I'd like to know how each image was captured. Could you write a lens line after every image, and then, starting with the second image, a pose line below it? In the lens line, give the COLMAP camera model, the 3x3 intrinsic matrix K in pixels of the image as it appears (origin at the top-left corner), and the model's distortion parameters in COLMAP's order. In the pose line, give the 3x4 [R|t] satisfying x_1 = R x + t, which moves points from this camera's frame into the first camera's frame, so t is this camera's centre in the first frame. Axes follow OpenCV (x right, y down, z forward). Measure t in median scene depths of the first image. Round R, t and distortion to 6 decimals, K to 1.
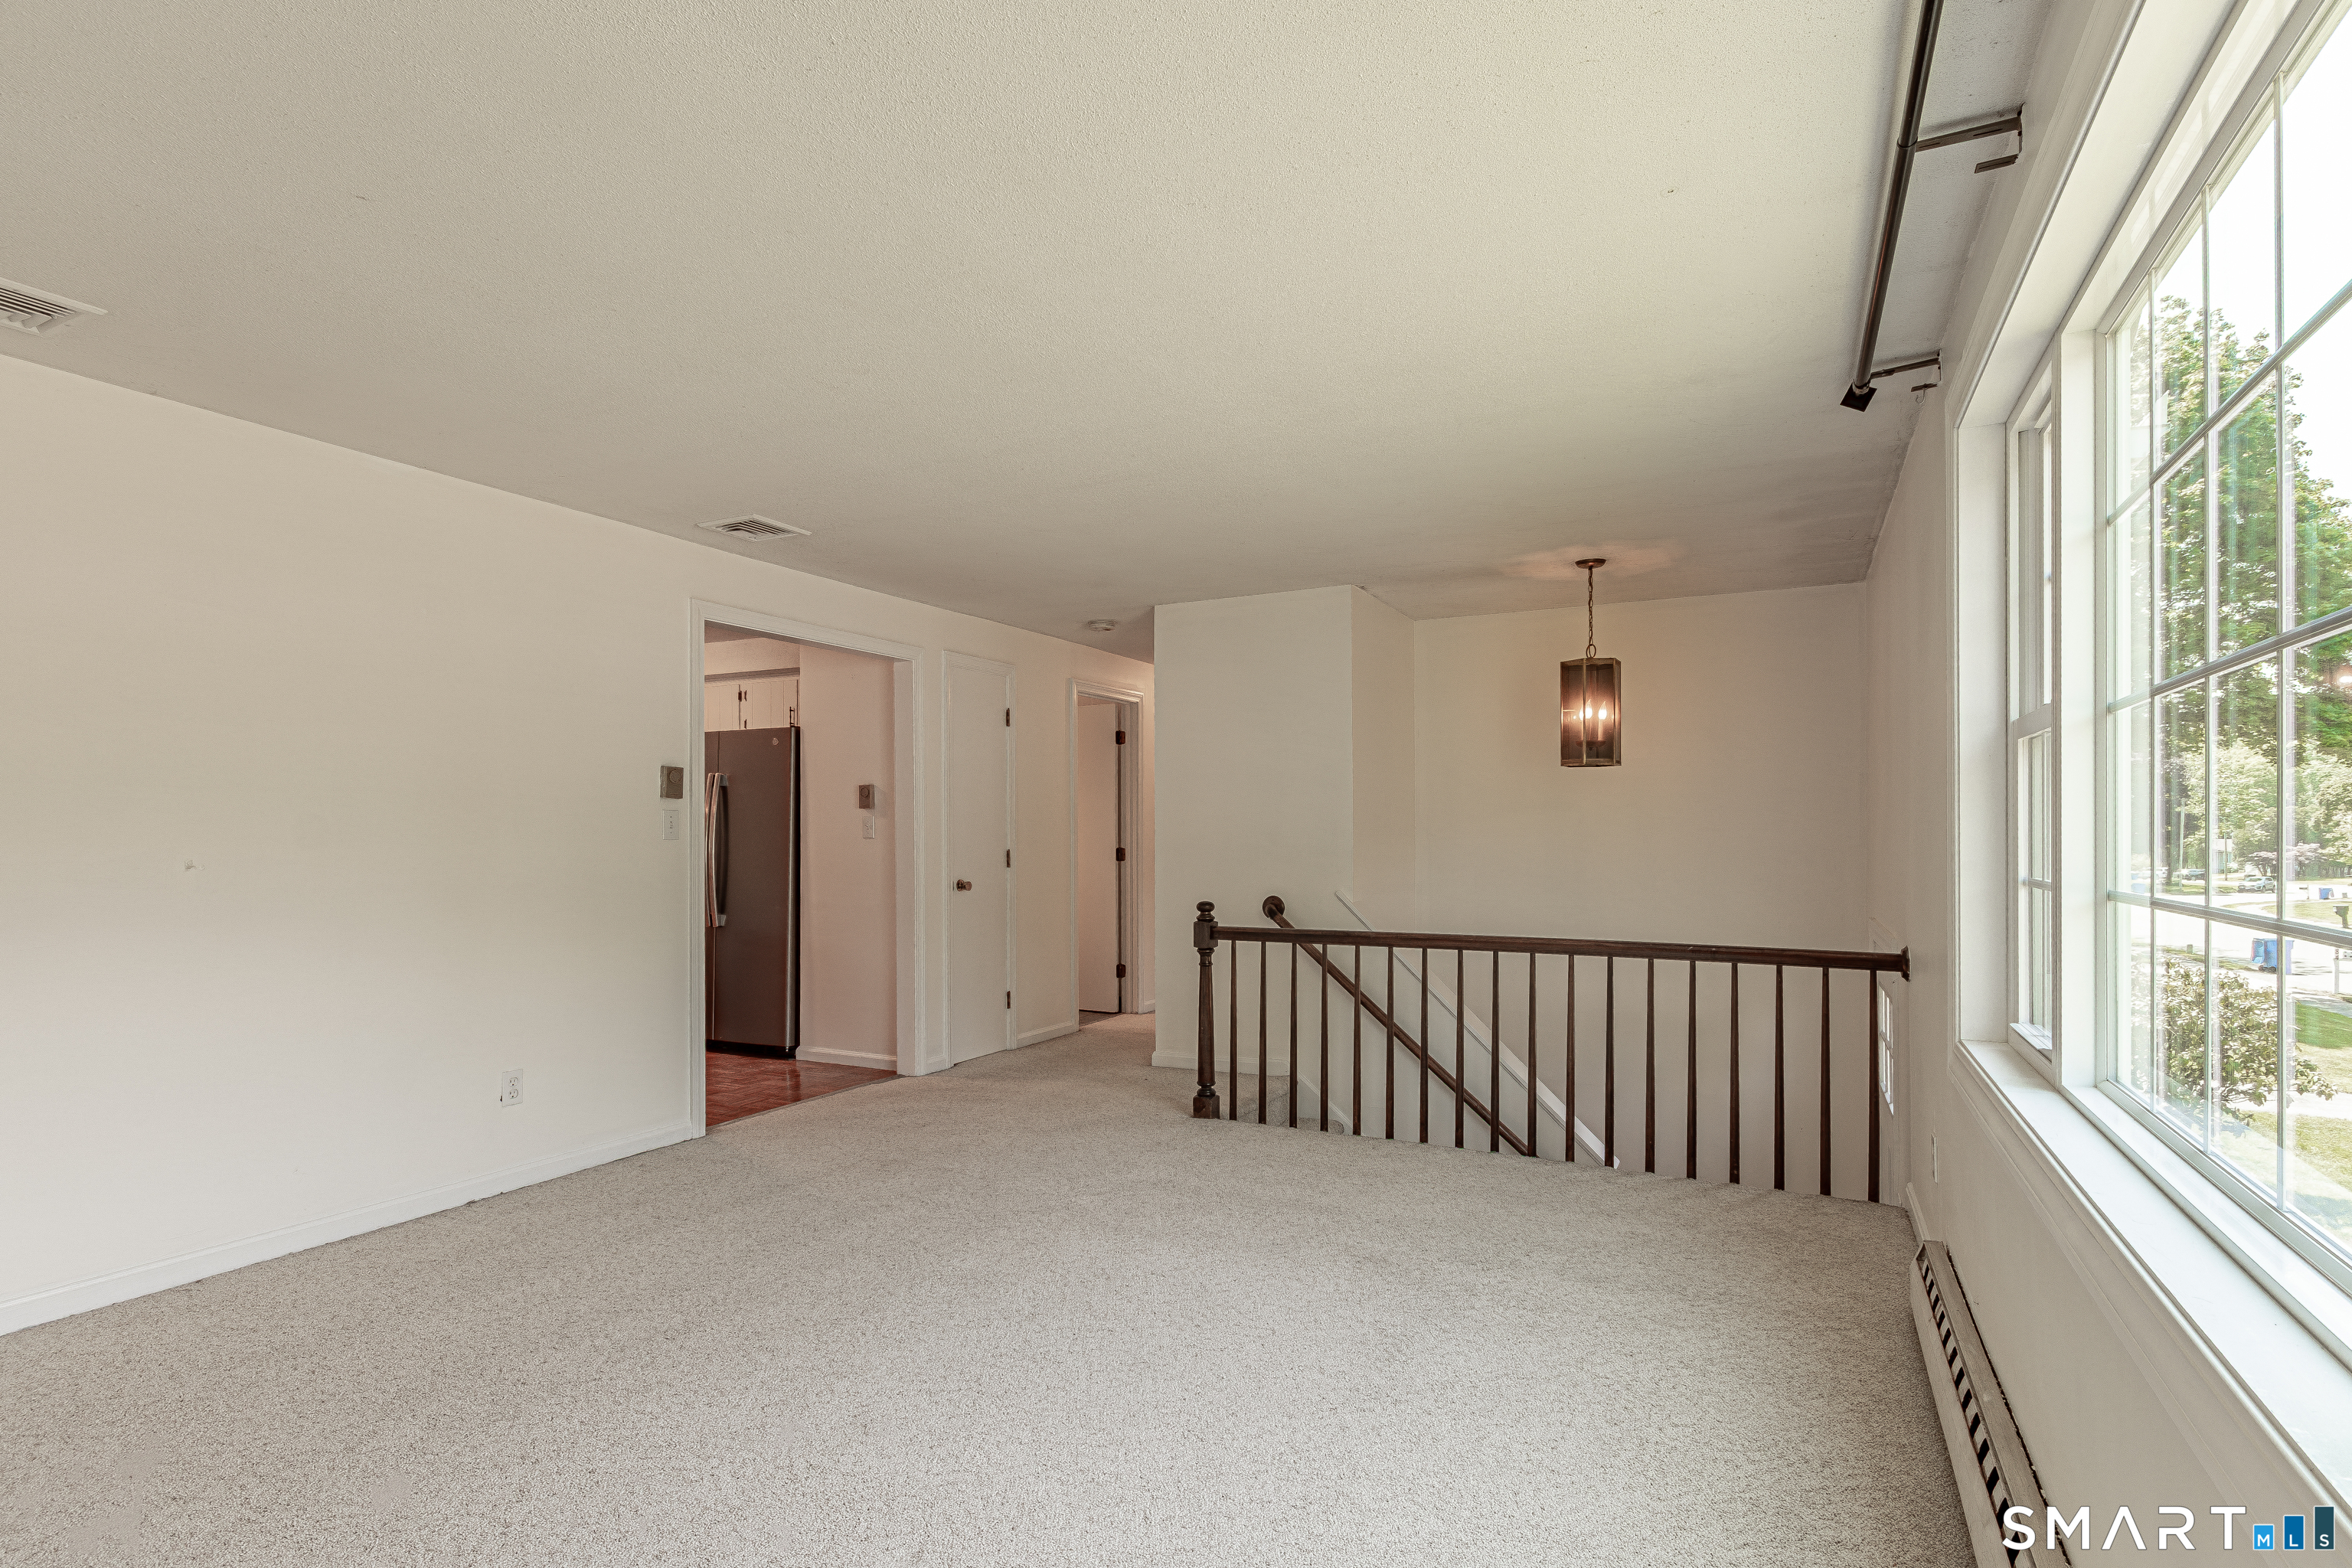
lens RADIAL K [[1133.4, 0, 1180.1], [0, 1133.4, 827.9], [0, 0, 1]] dist [-0.002954, 0.000001]
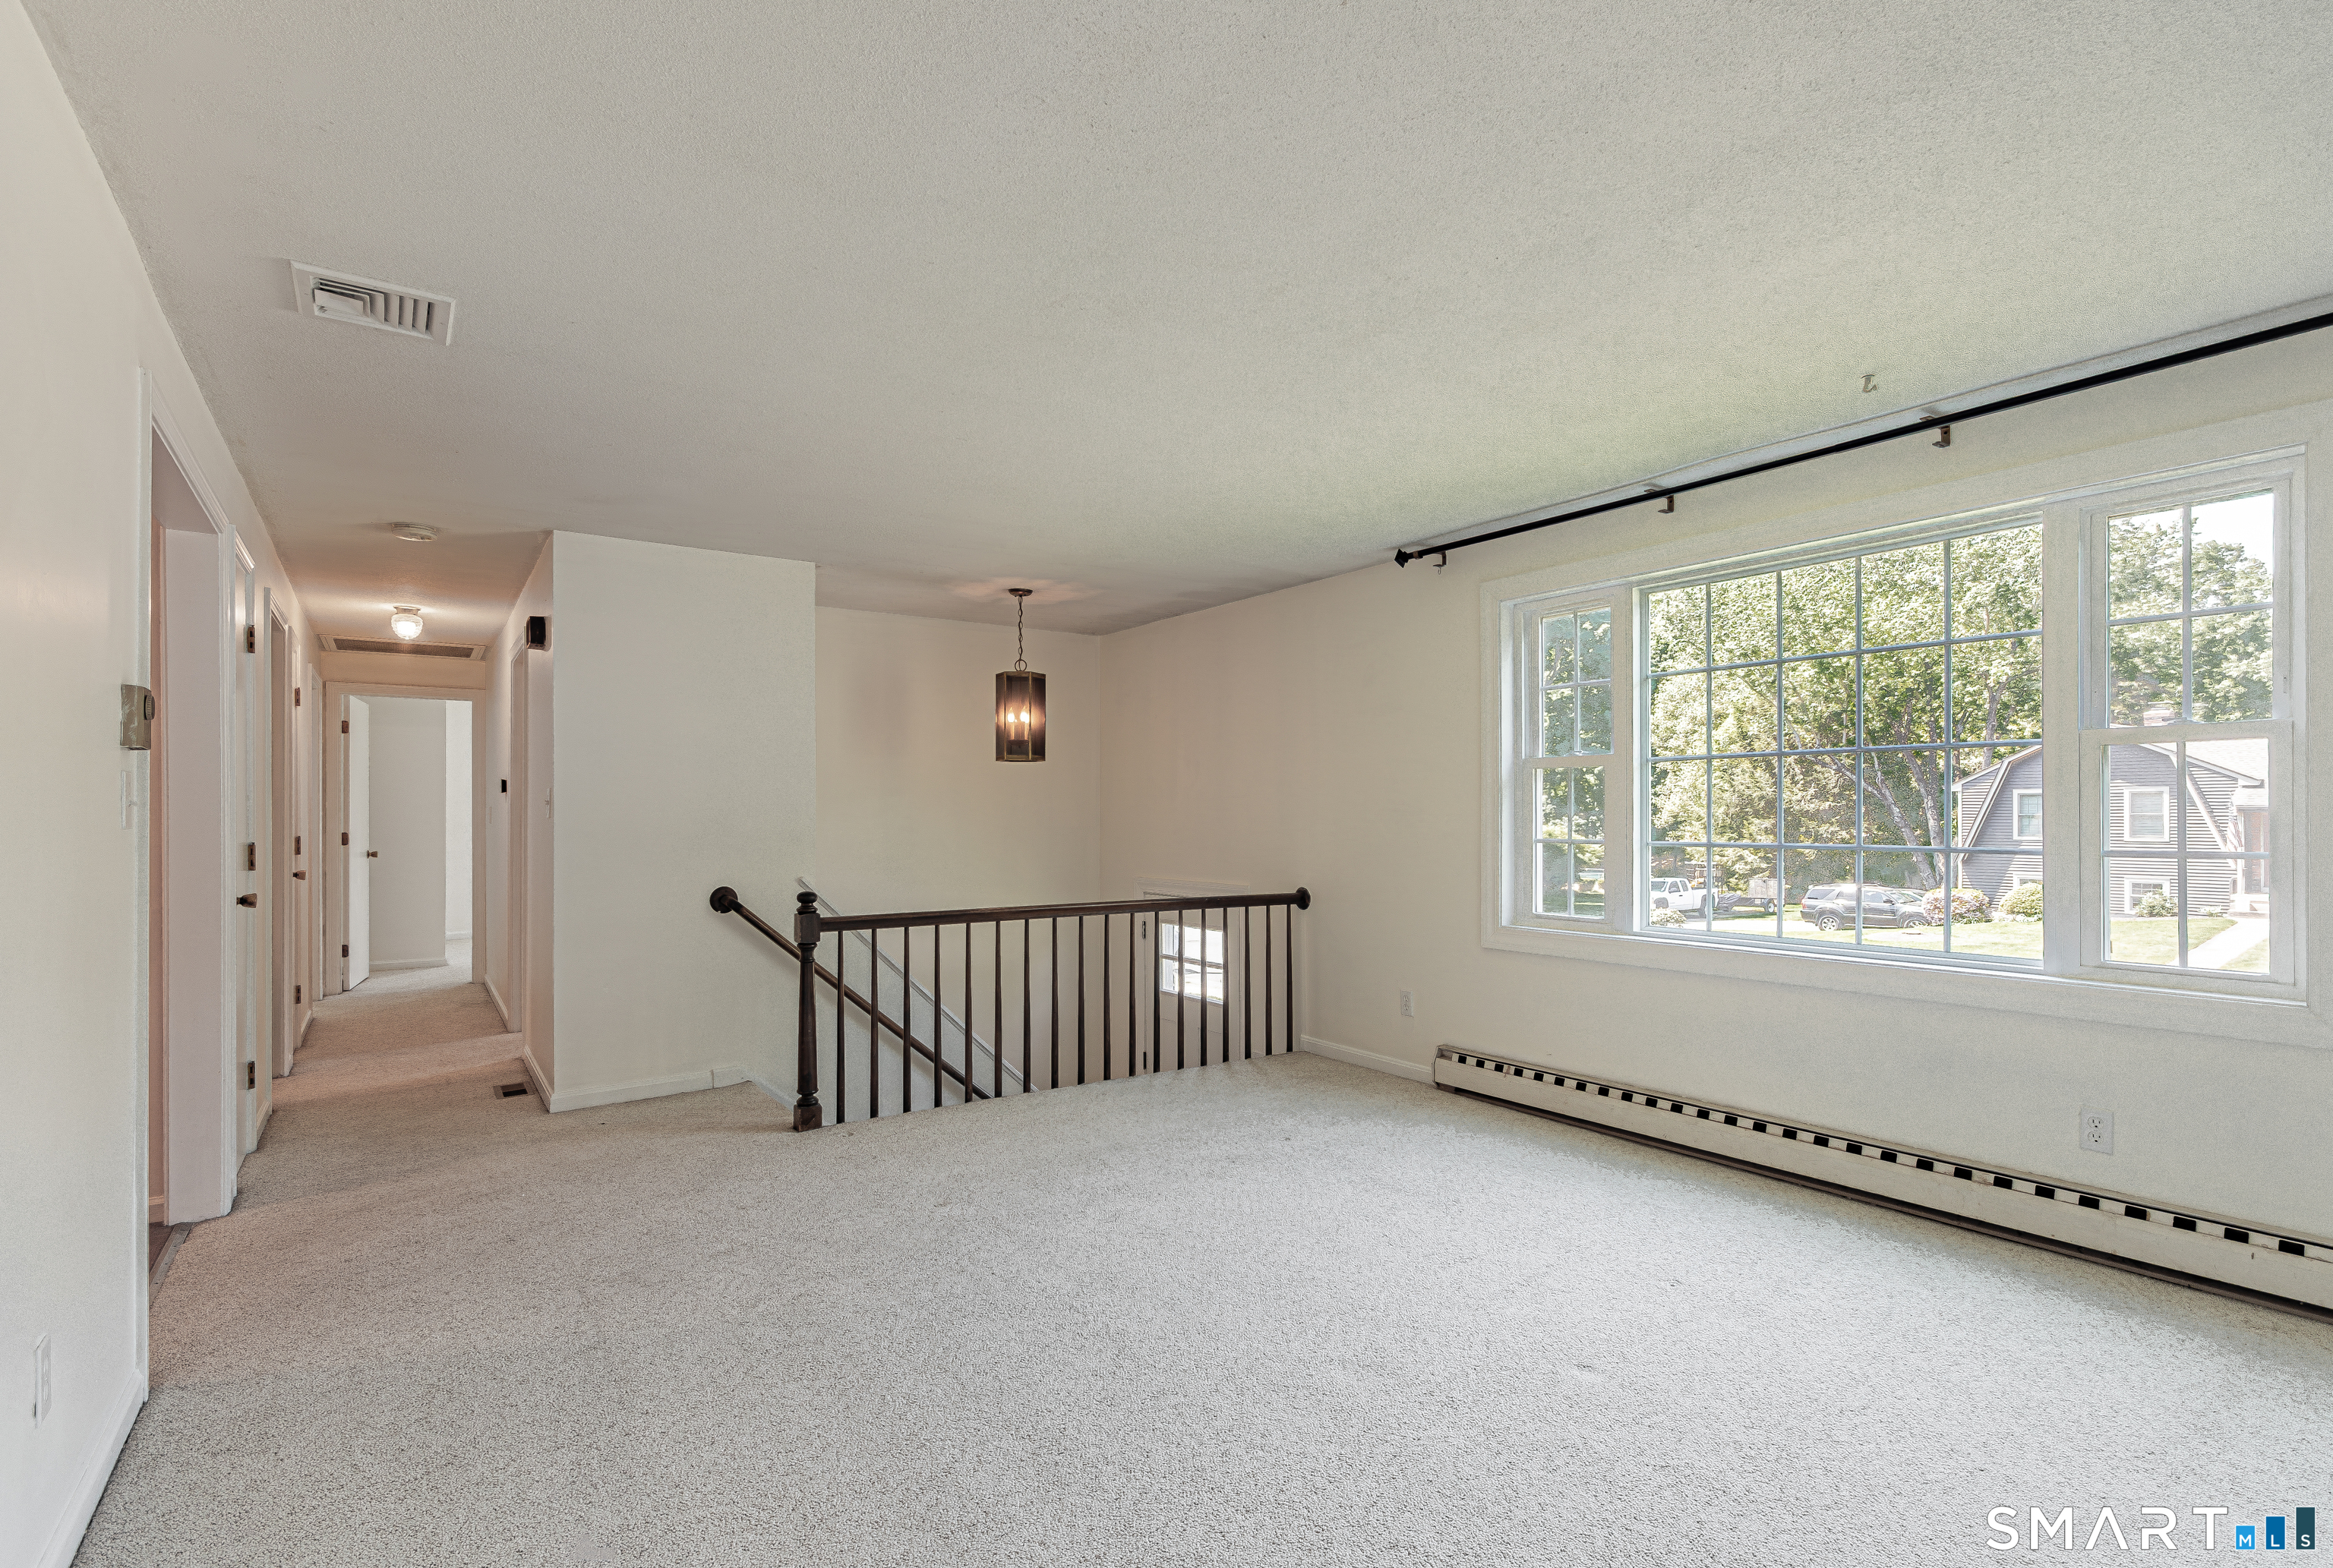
lens RADIAL K [[1114.3, 0, 1166.5], [0, 1114.3, 784.0], [0, 0, 1]] dist [0.001520, 0.000274]
pose [[0.475540, 0.025515, 0.879324, -0.607890], [-0.002290, 0.999612, -0.027767, 0.002399], [-0.879691, 0.011191, 0.475413, 0.304064]]
